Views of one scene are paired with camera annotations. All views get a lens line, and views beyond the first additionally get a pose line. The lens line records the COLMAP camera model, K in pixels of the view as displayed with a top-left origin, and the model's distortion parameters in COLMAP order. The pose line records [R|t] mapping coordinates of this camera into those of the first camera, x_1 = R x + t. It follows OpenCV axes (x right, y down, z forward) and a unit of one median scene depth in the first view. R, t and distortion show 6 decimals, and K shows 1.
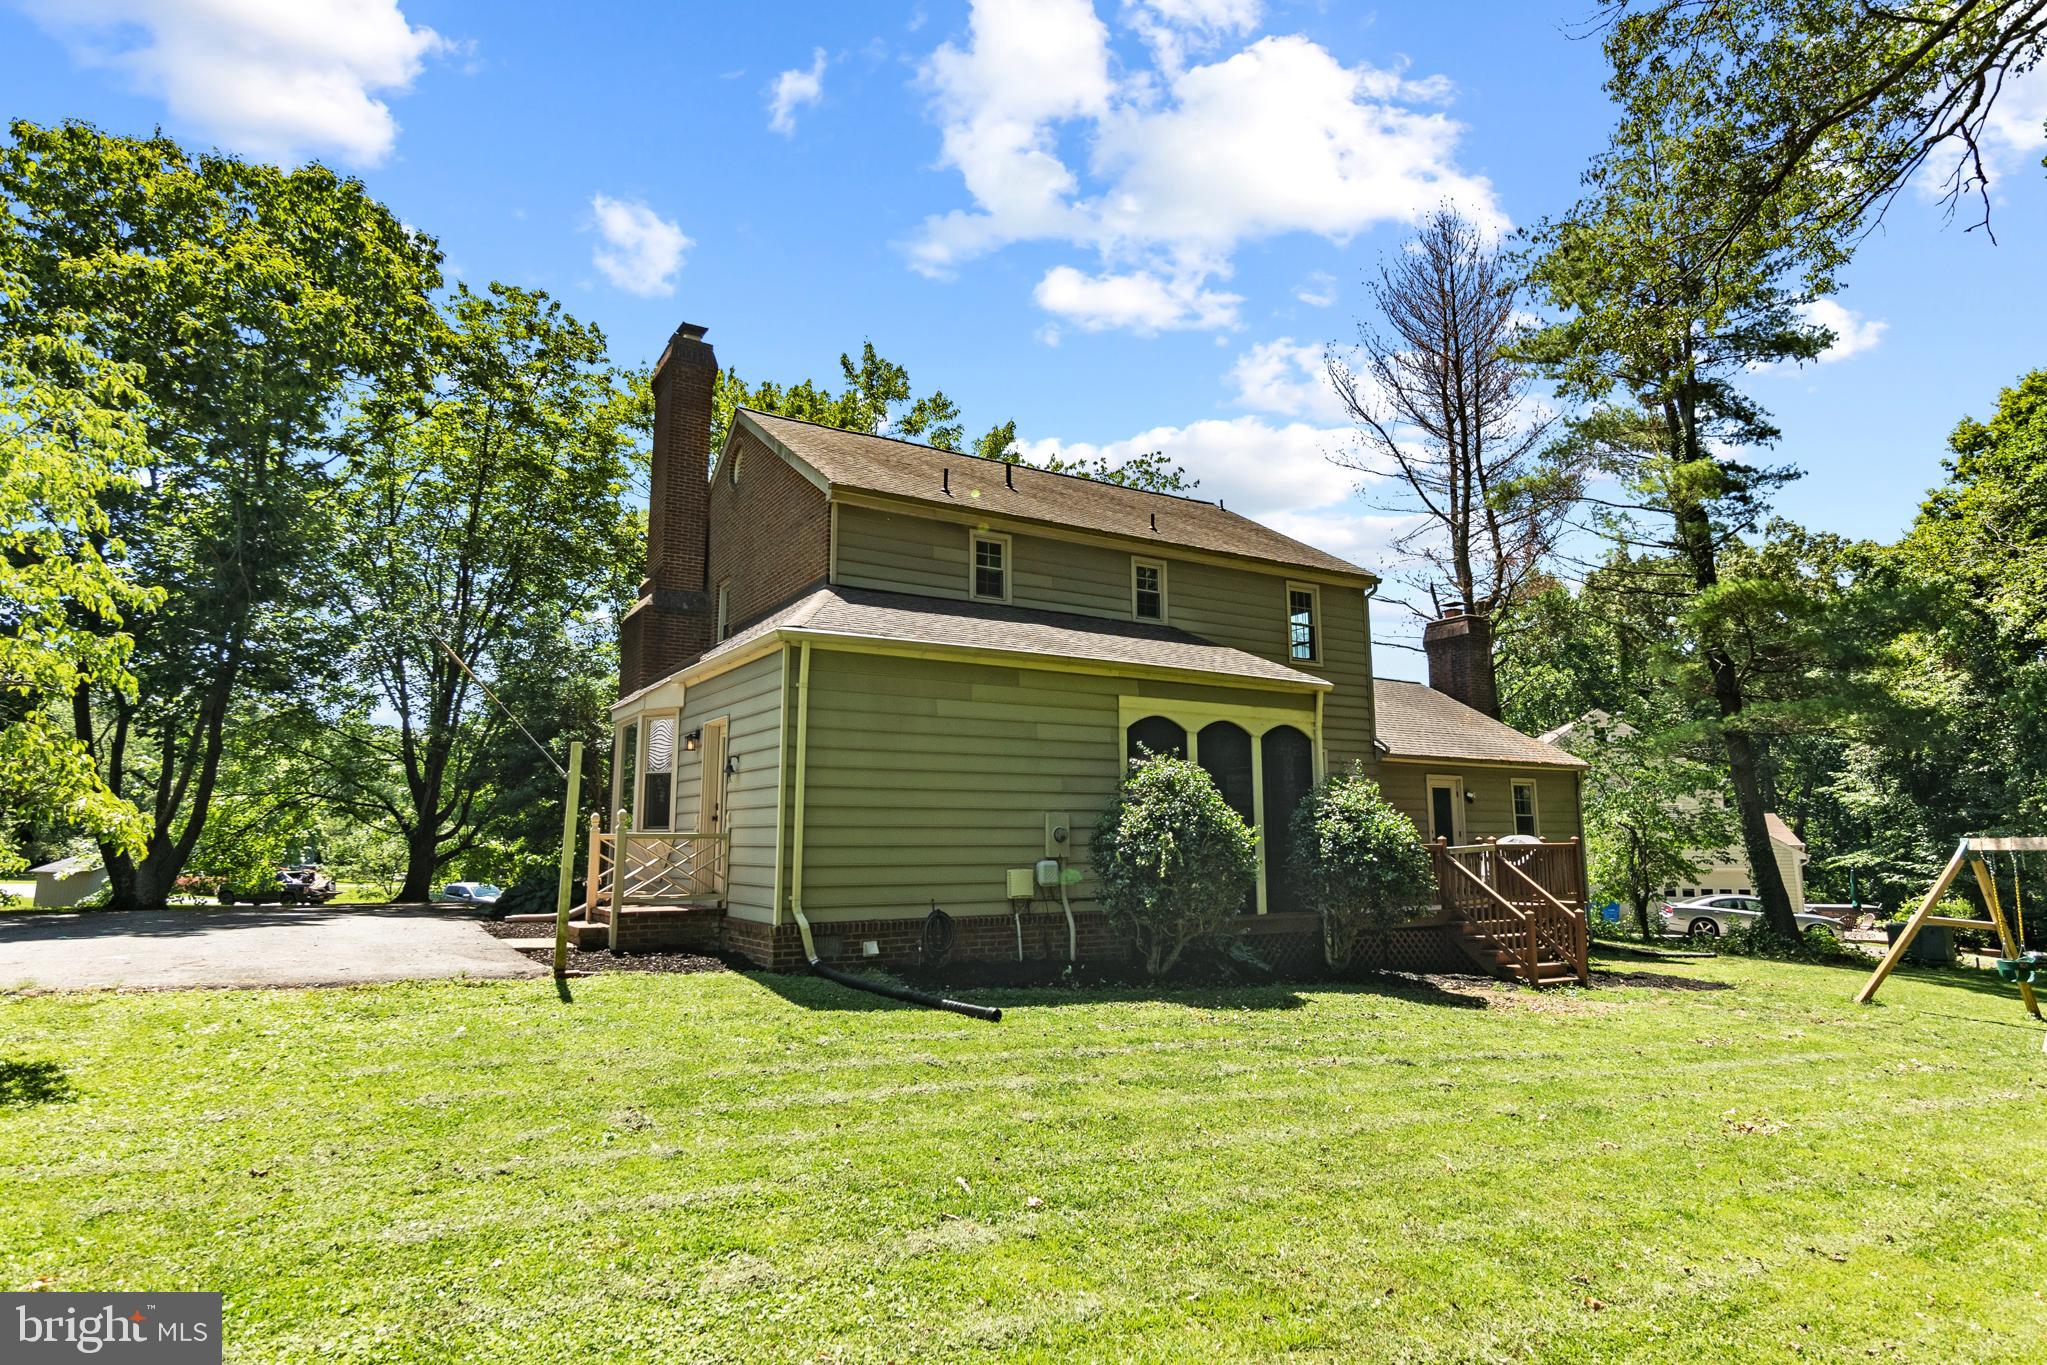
lens RADIAL K [[1159.1, 0, 1023.5], [0, 1159.1, 682.5], [0, 0, 1]] dist [0.000708, 0.000073]
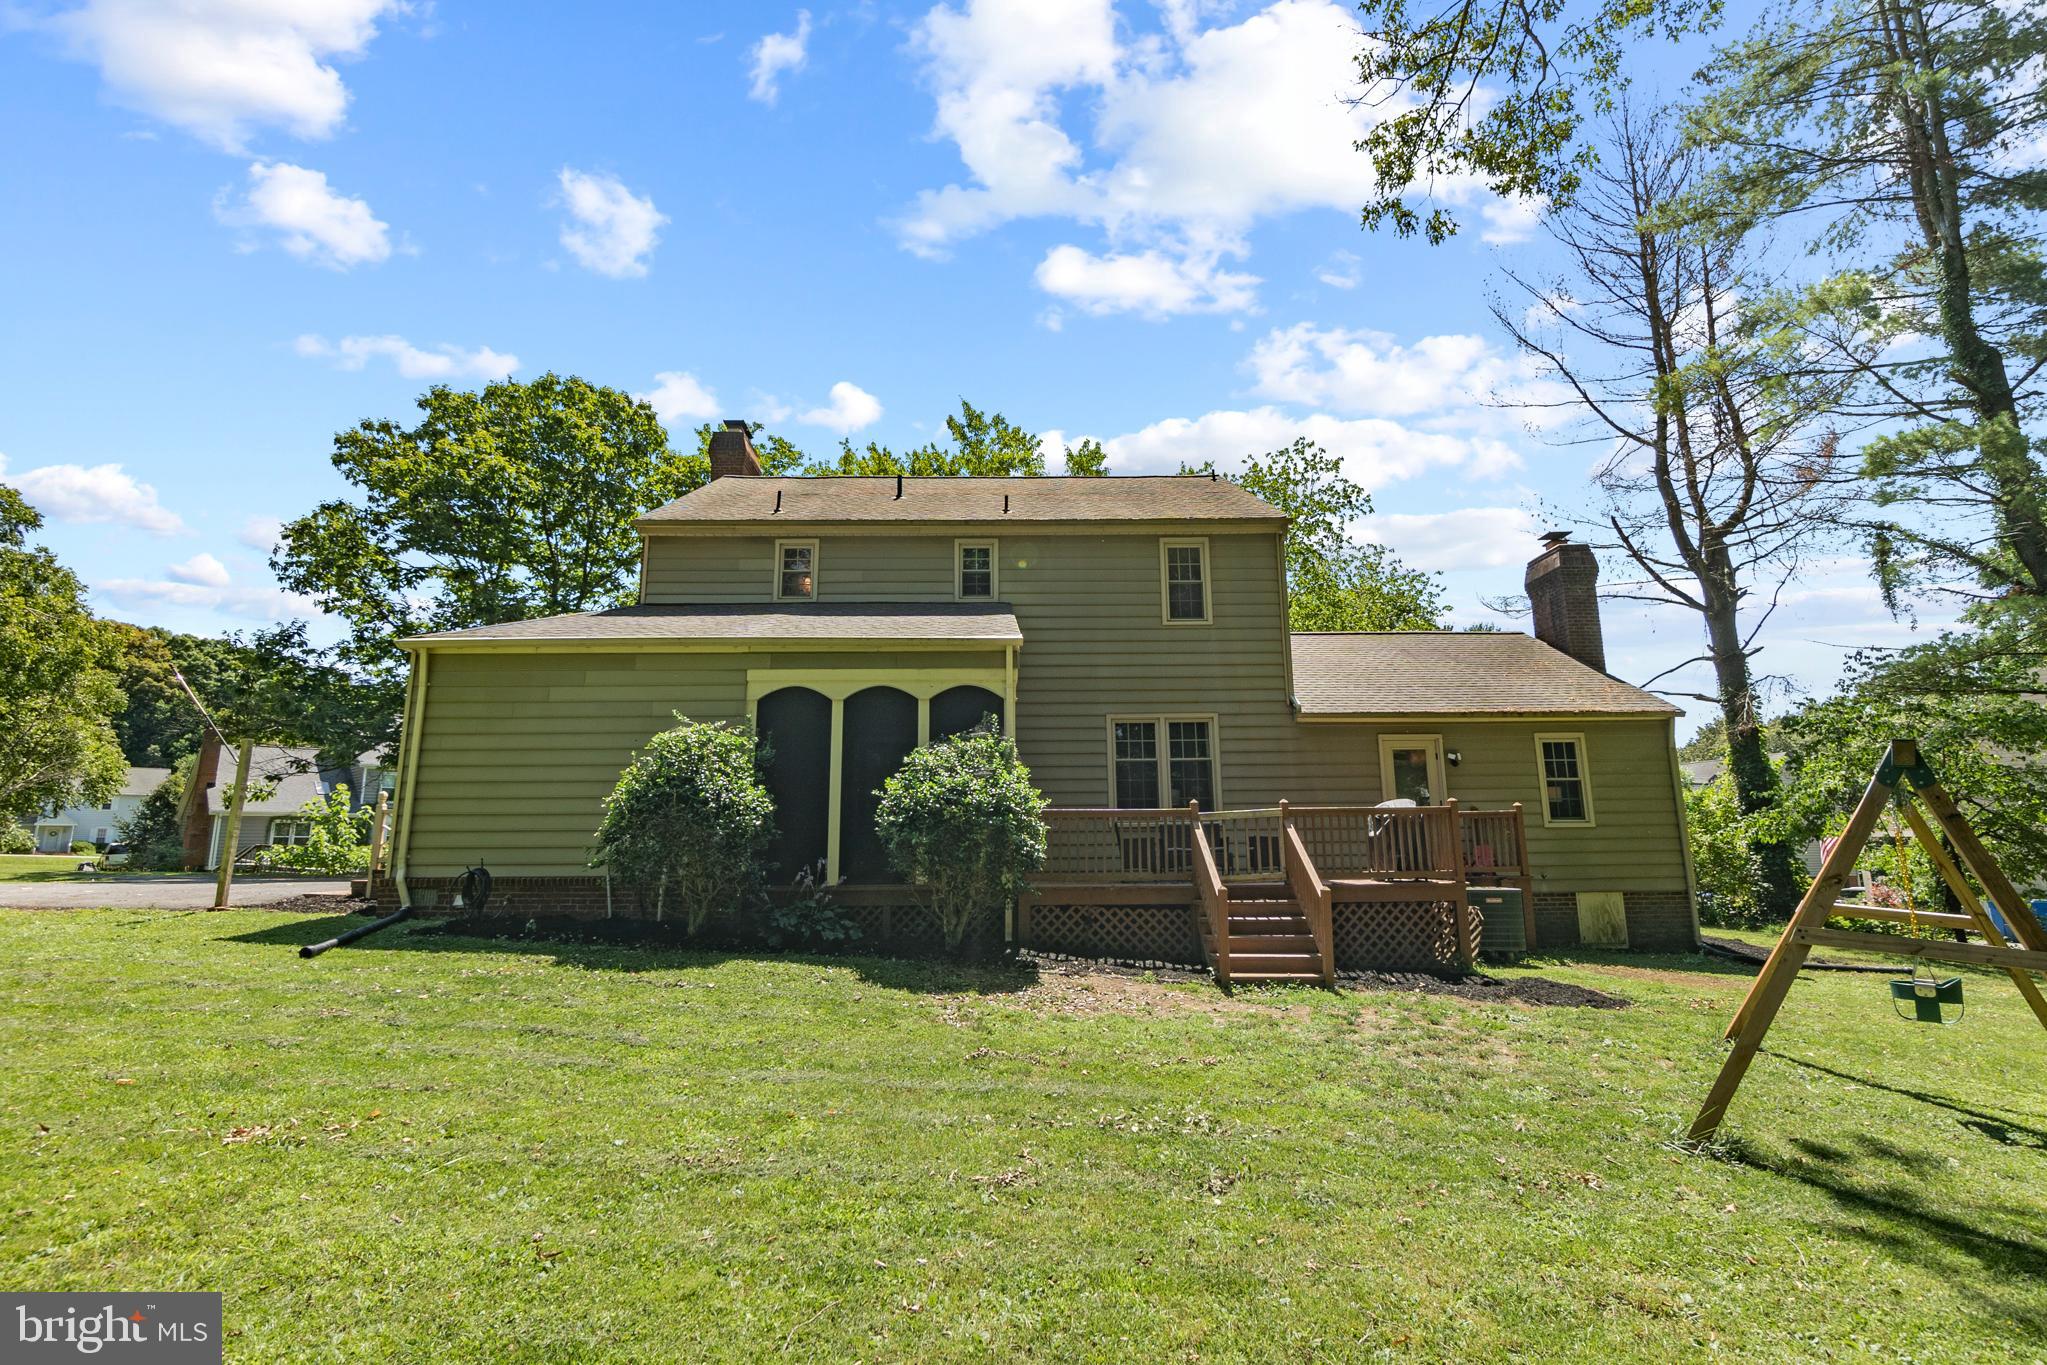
lens RADIAL K [[908.2, 0, 1023.5], [0, 908.2, 682.5], [0, 0, 1]] dist [0.000002, -0.000079]
pose [[0.859216, -0.082361, -0.504940, 0.550087], [0.075207, 0.996568, -0.034577, 0.053476], [0.506055, -0.008266, 0.862462, 0.316671]]
